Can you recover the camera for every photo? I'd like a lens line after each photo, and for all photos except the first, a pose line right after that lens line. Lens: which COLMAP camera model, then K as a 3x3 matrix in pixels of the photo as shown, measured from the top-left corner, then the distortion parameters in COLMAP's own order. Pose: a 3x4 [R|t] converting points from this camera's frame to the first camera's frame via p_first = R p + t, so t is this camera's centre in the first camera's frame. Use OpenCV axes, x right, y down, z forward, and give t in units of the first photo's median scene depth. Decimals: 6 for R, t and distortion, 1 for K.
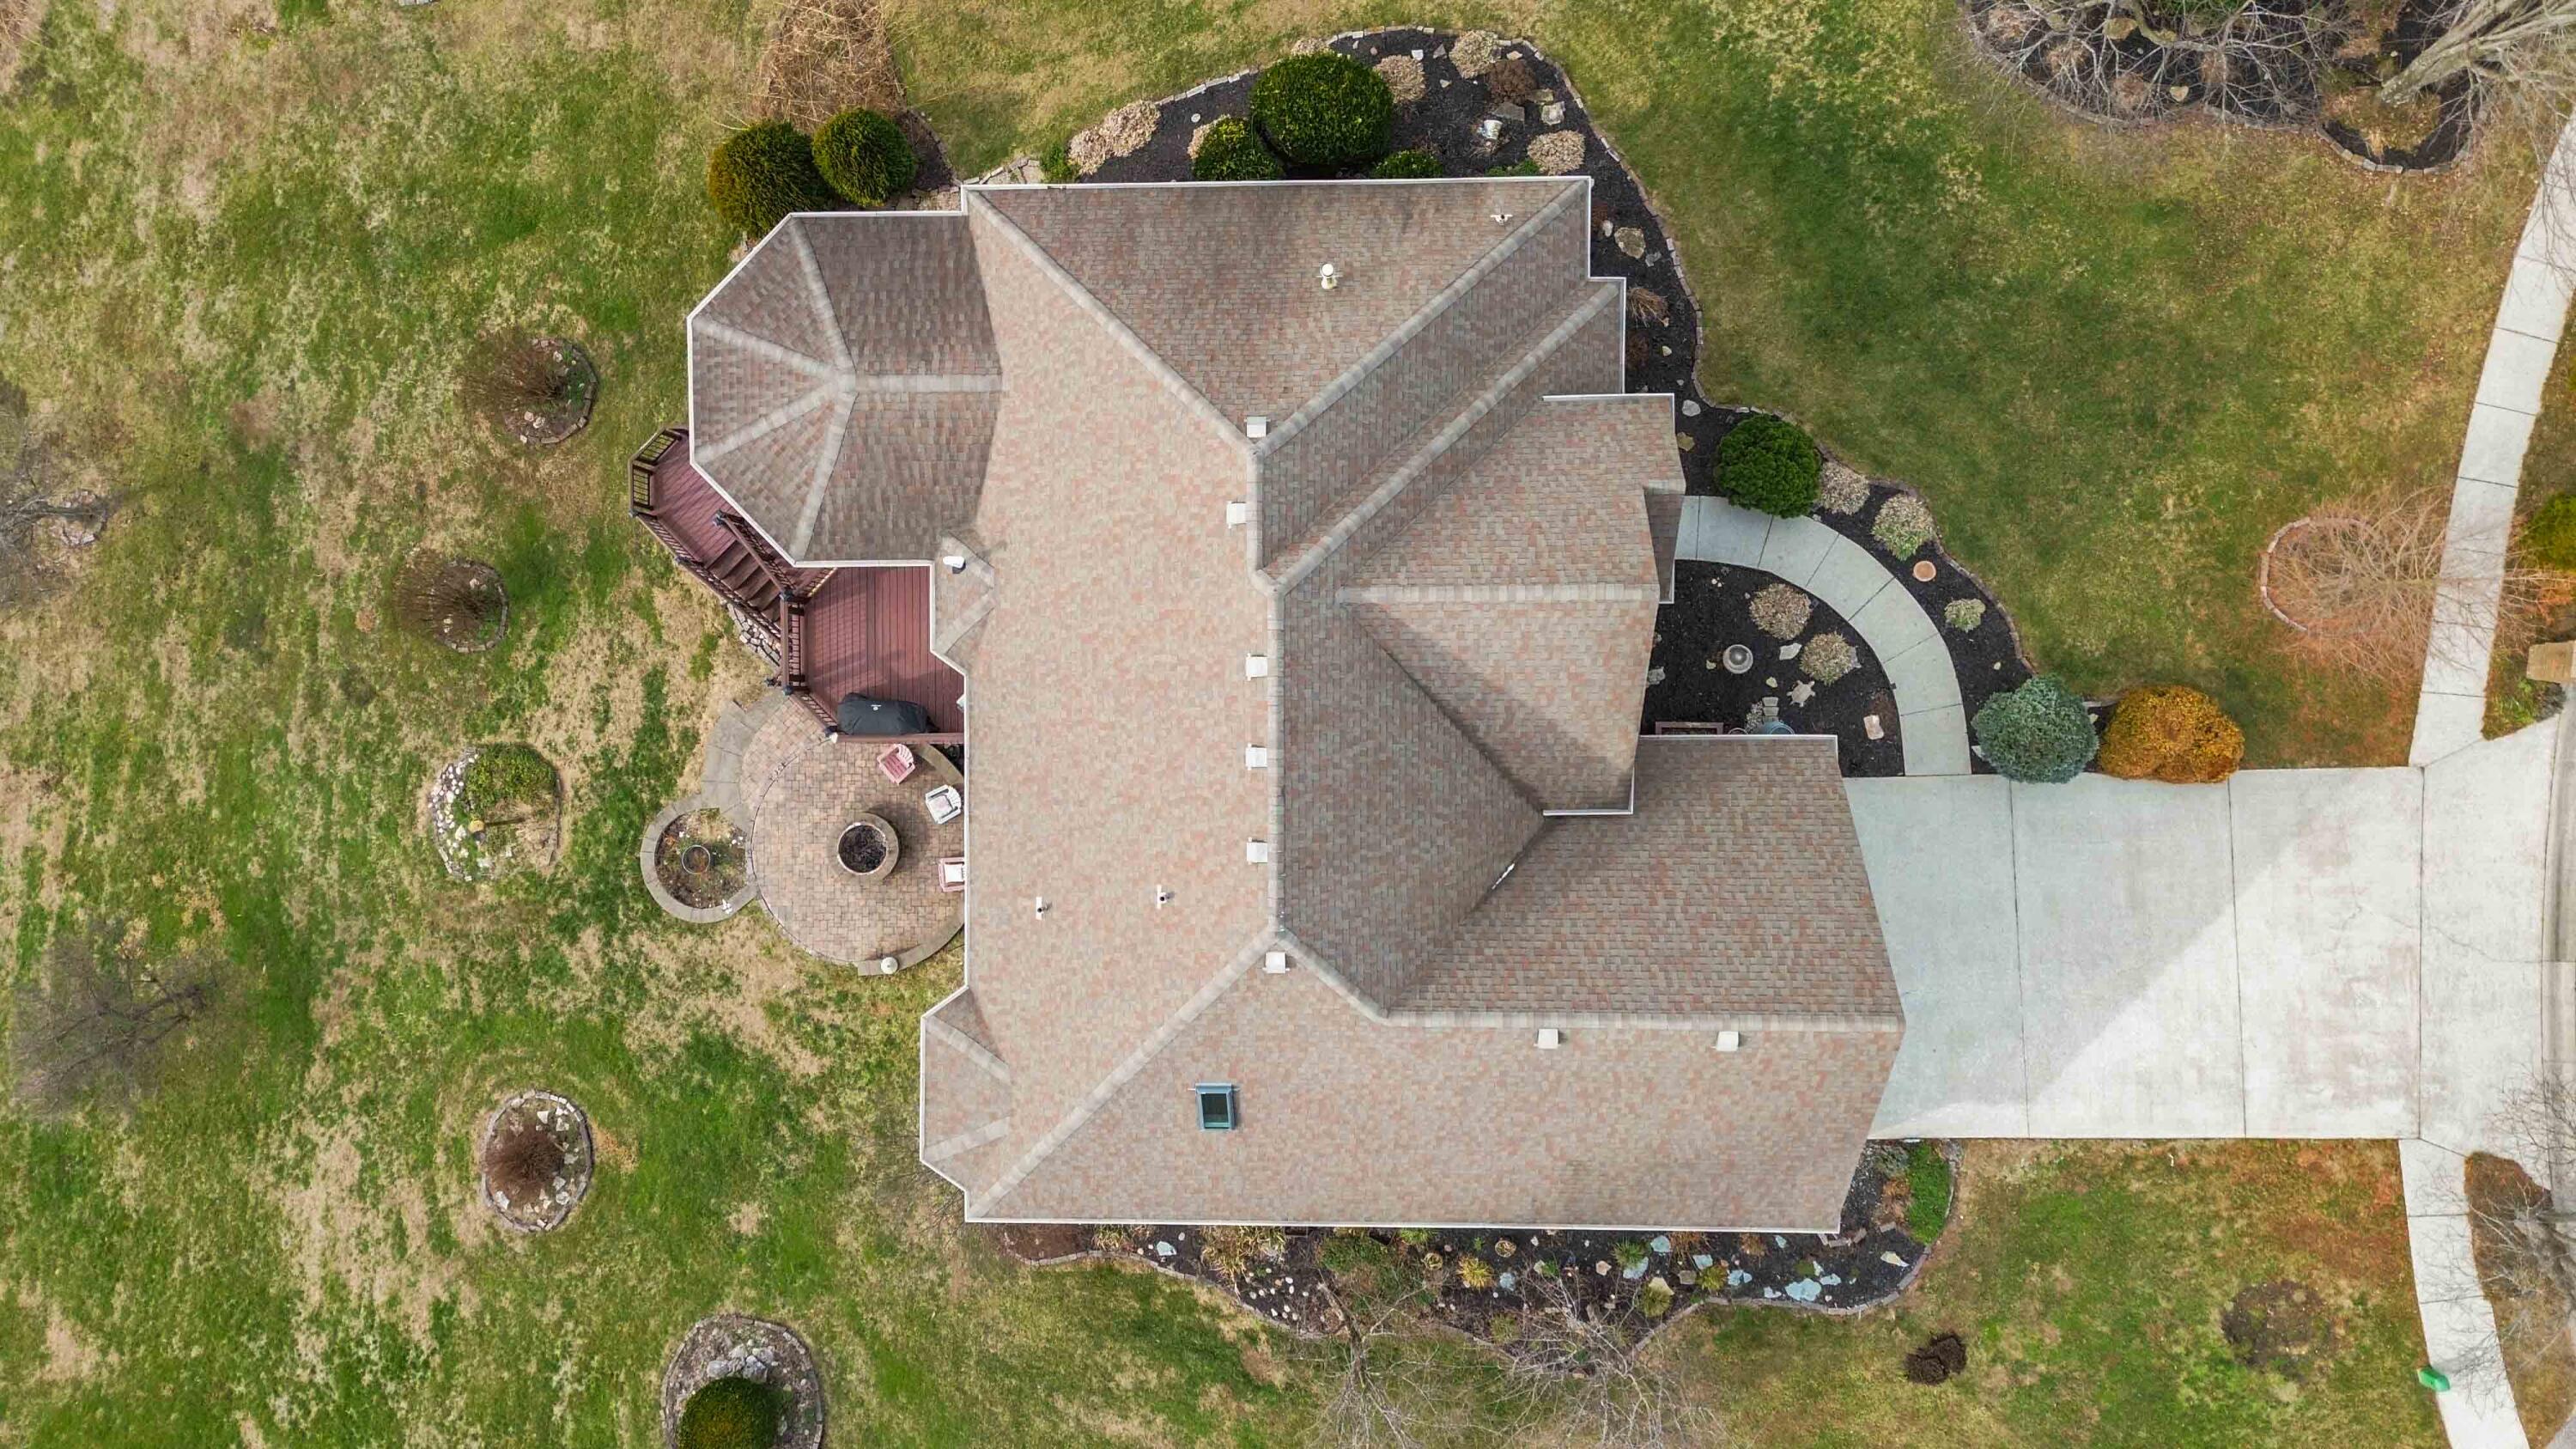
lens RADIAL K [[1829.5, 0, 1284.1], [0, 1829.5, 726.2], [0, 0, 1]] dist [-0.004462, -0.003554]
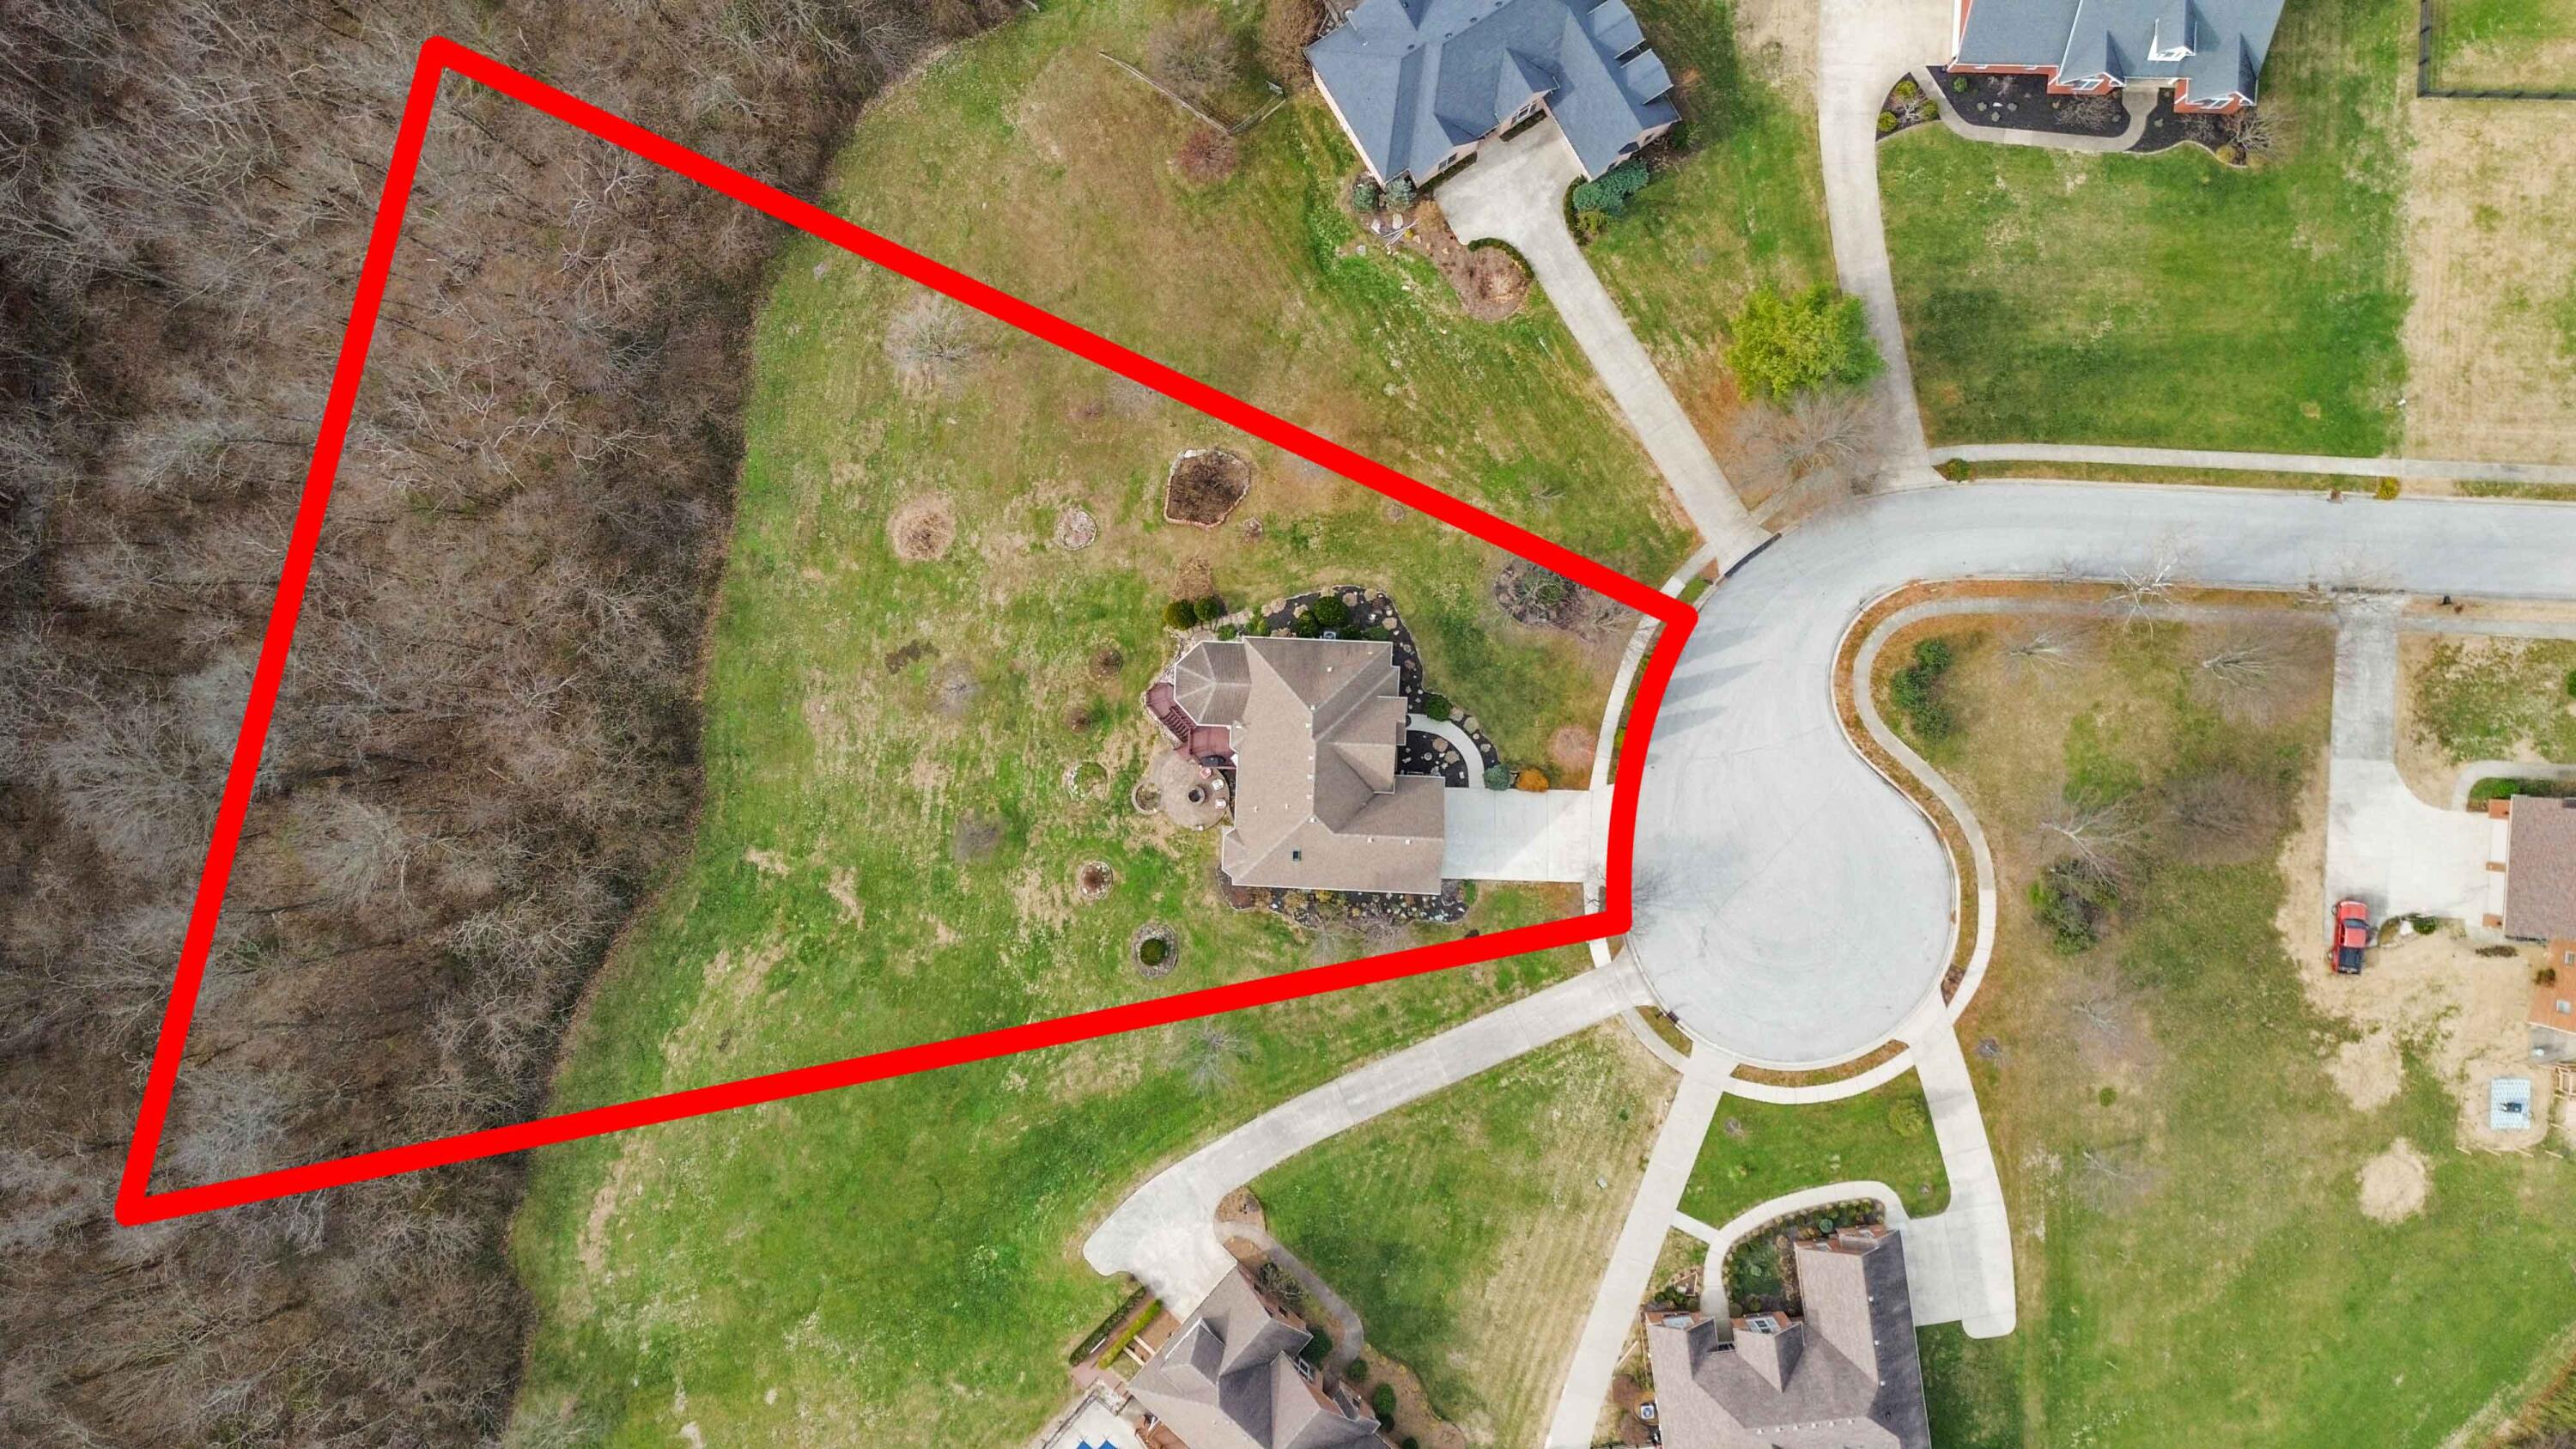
lens RADIAL K [[1829.5, 0, 1290.7], [0, 1829.5, 720.9], [0, 0, 1]] dist [-0.004462, -0.003554]
pose [[0.998948, 0.043949, 0.013102, -0.091466], [-0.043888, 0.999024, -0.004935, -0.070457], [-0.013306, 0.004355, 0.999902, -2.566529]]
